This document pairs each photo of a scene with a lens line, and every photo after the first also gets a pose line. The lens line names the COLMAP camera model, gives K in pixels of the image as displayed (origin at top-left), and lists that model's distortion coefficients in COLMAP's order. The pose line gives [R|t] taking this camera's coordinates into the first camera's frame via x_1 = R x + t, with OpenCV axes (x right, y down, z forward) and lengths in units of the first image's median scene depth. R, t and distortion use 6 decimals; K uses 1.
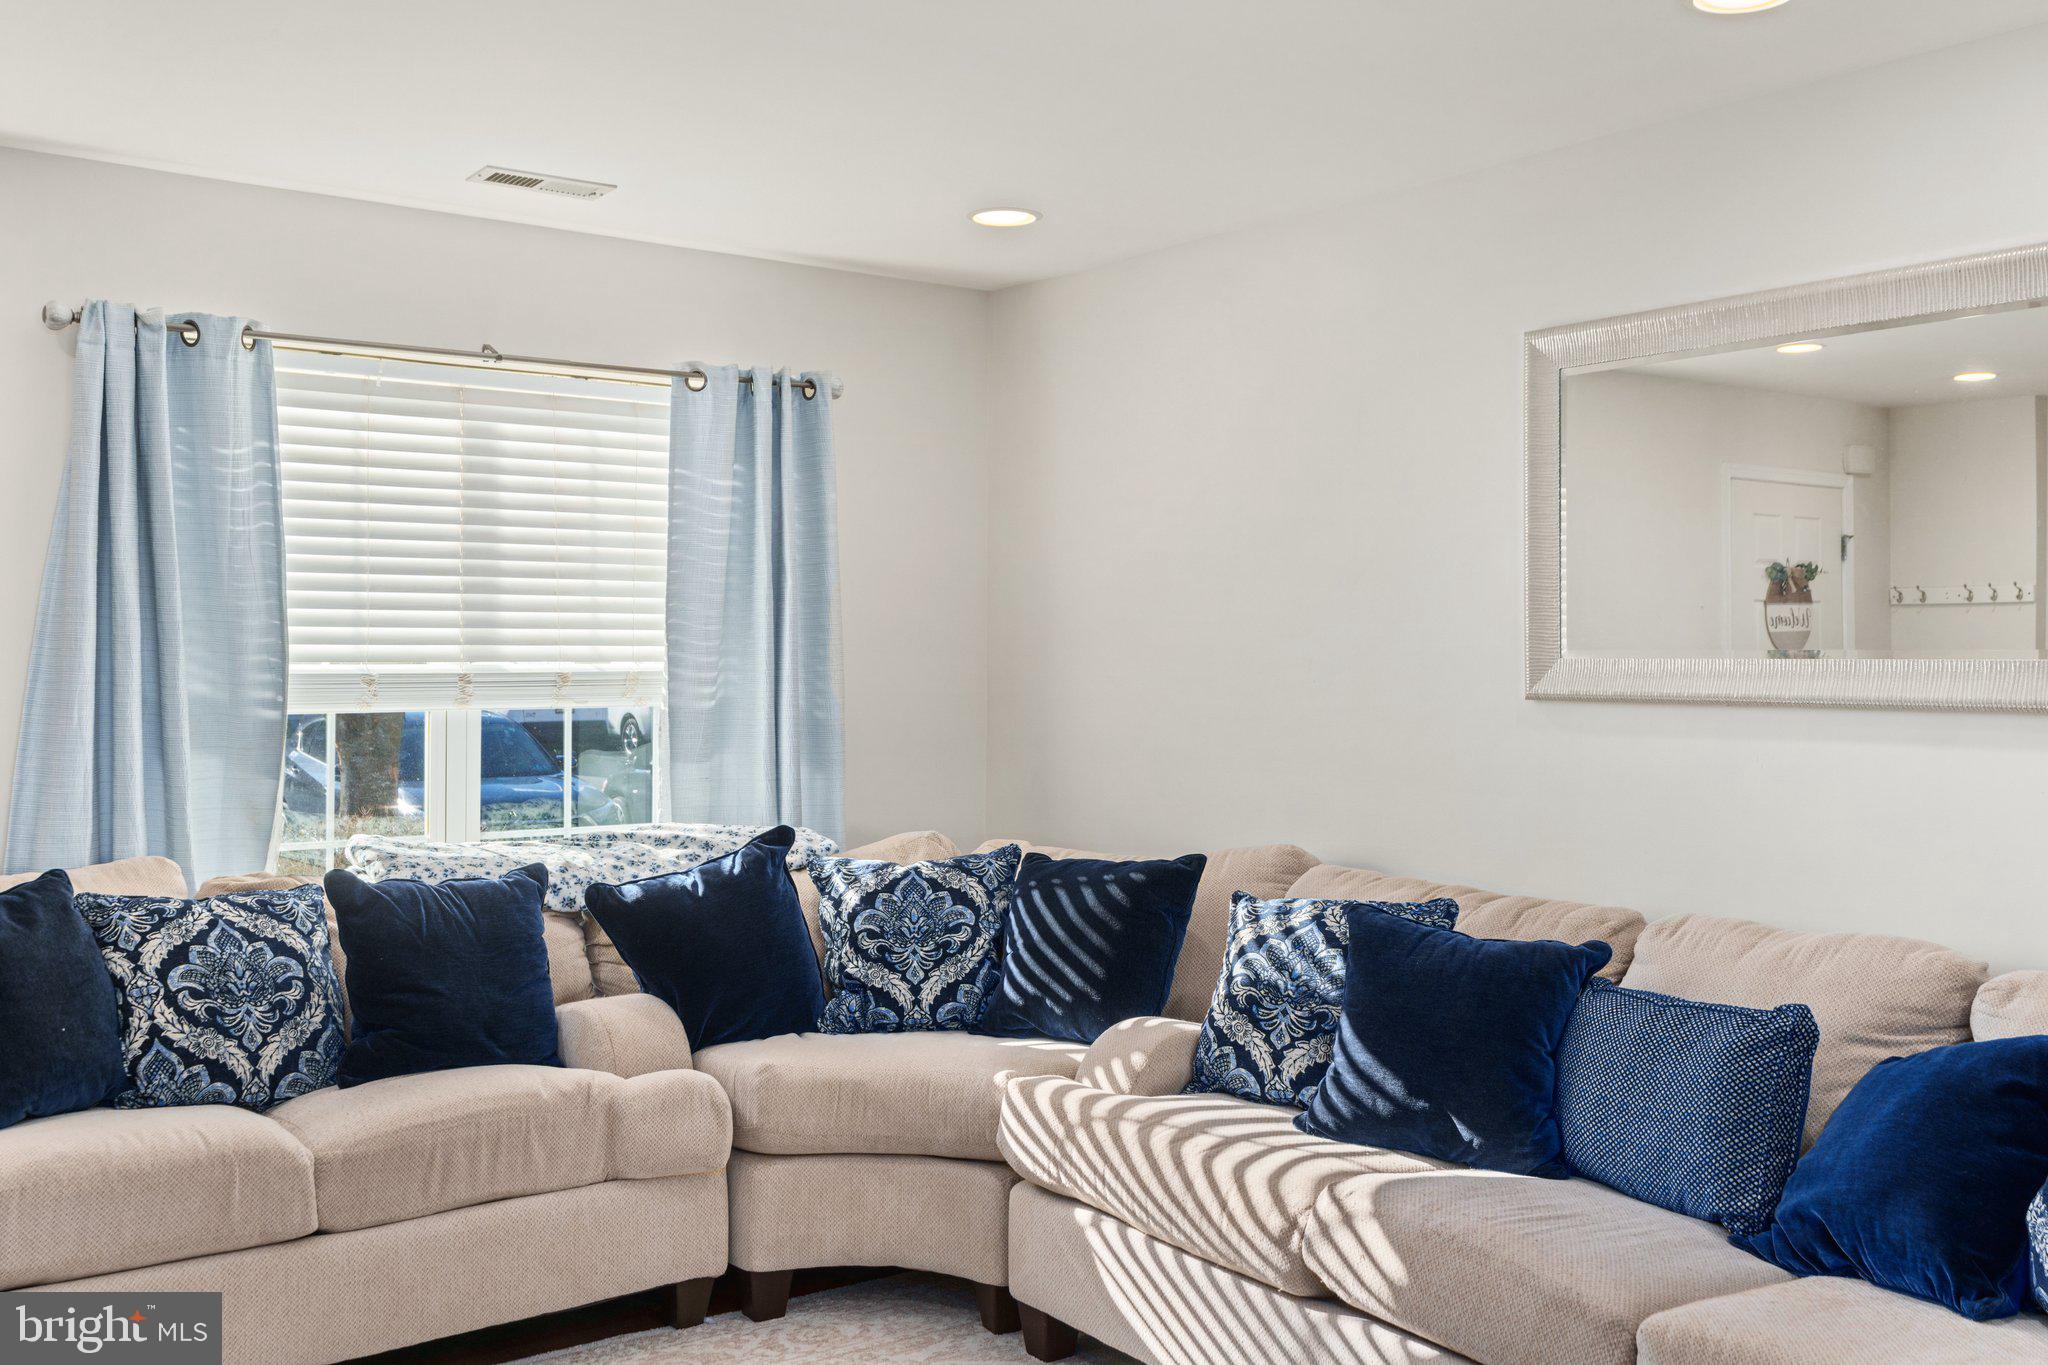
lens RADIAL K [[1847.2, 0, 1017.8], [0, 1847.2, 654.3], [0, 0, 1]] dist [-0.000975, 0.007716]
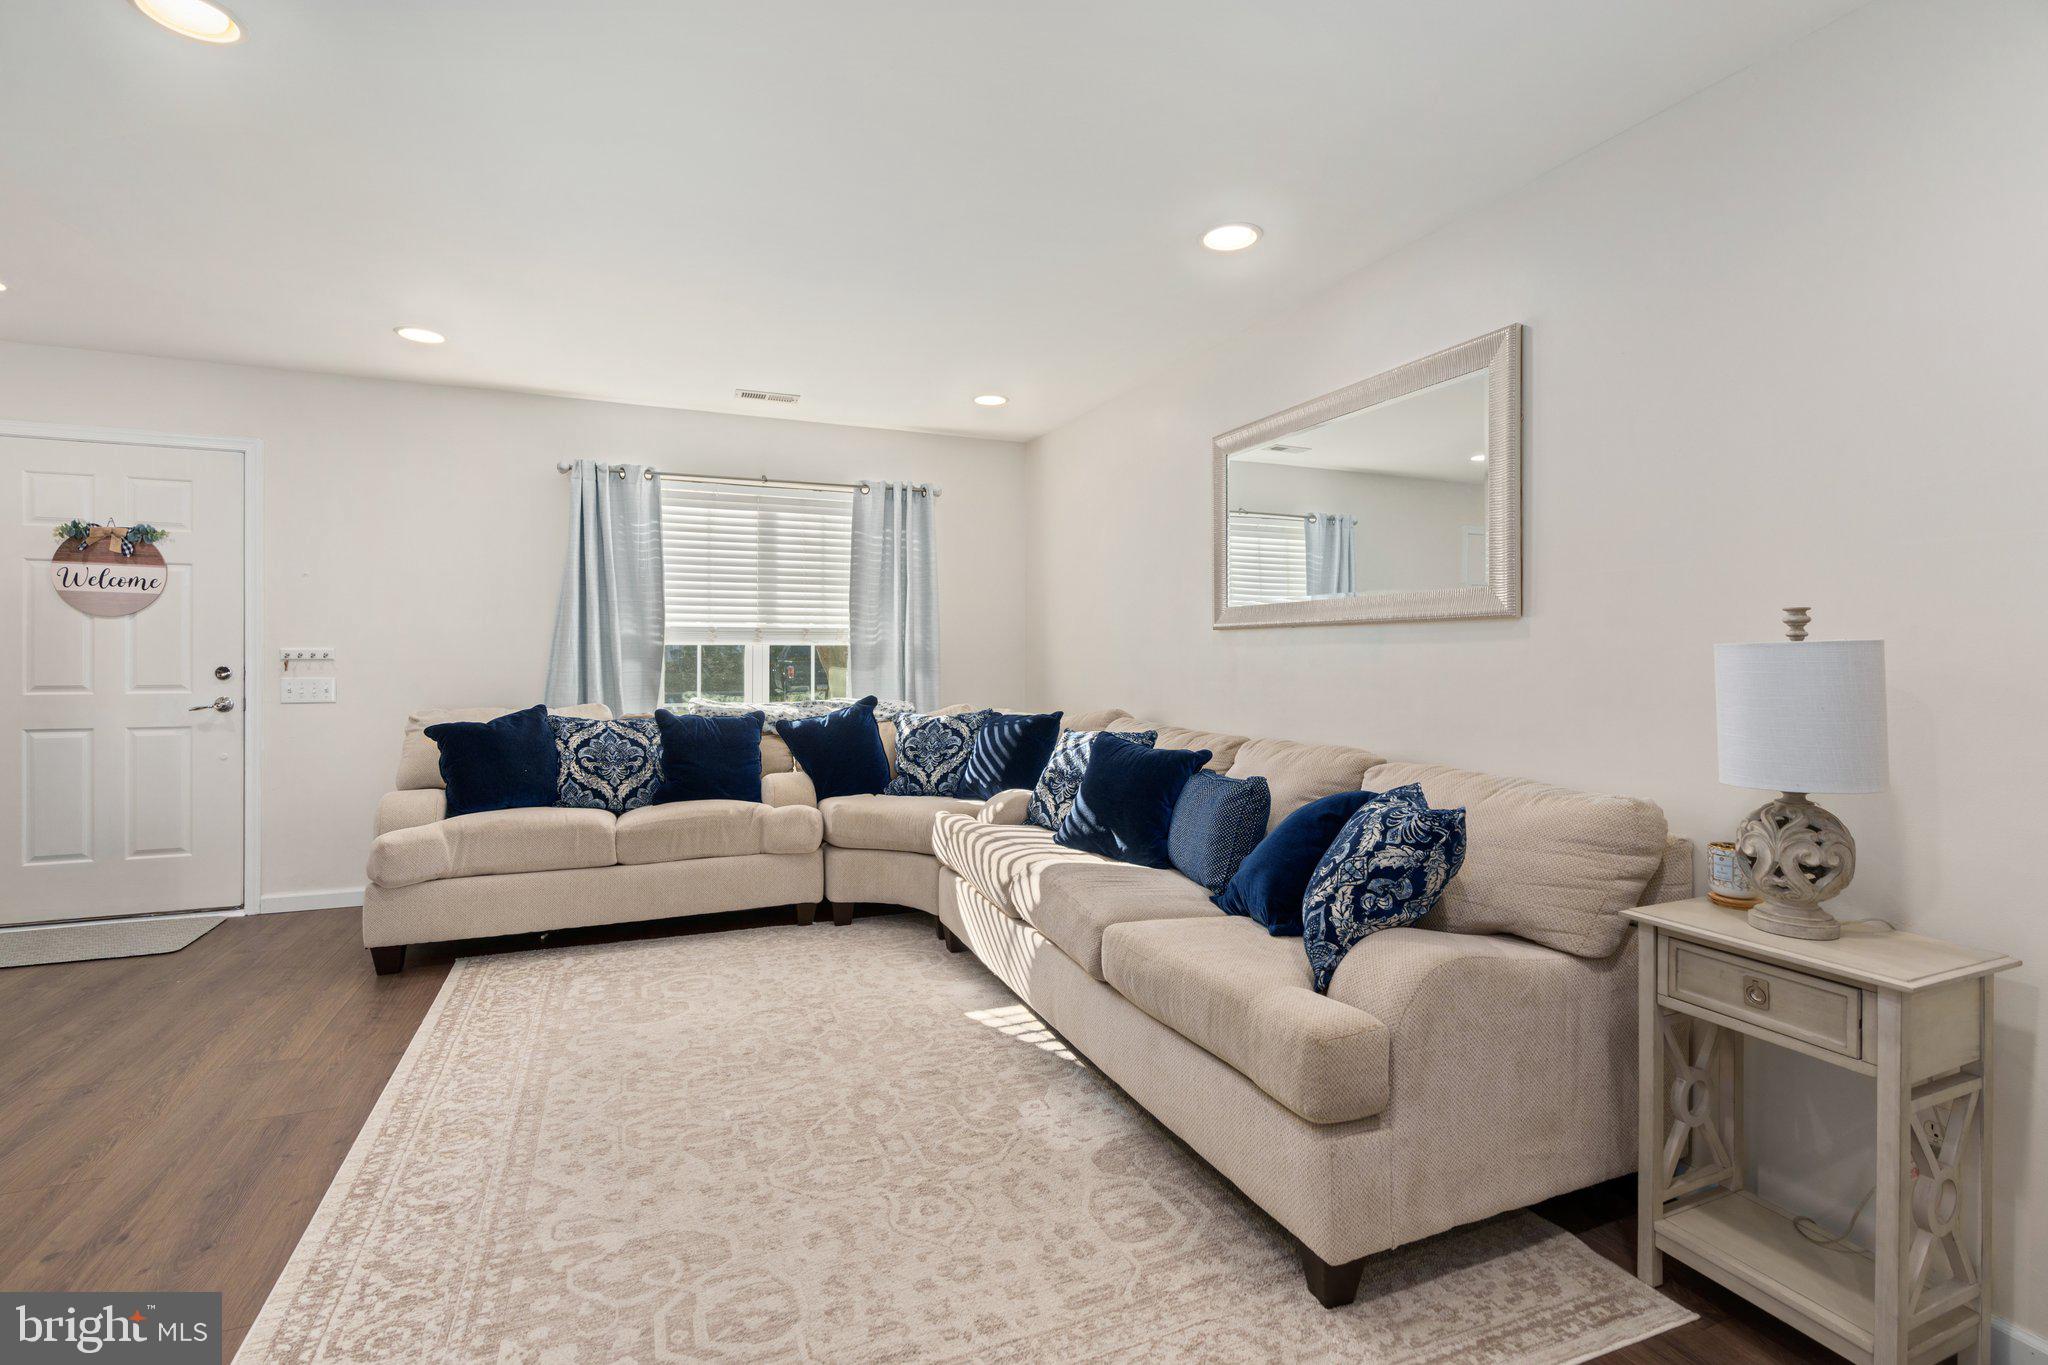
lens RADIAL K [[921.3, 0, 1016.0], [0, 921.3, 658.5], [0, 0, 1]] dist [0.001118, 0.000713]
pose [[0.969661, 0.001610, -0.244450, 0.305542], [-0.000625, 0.999991, 0.004107, 0.049014], [0.244454, -0.003829, 0.969653, 0.027928]]
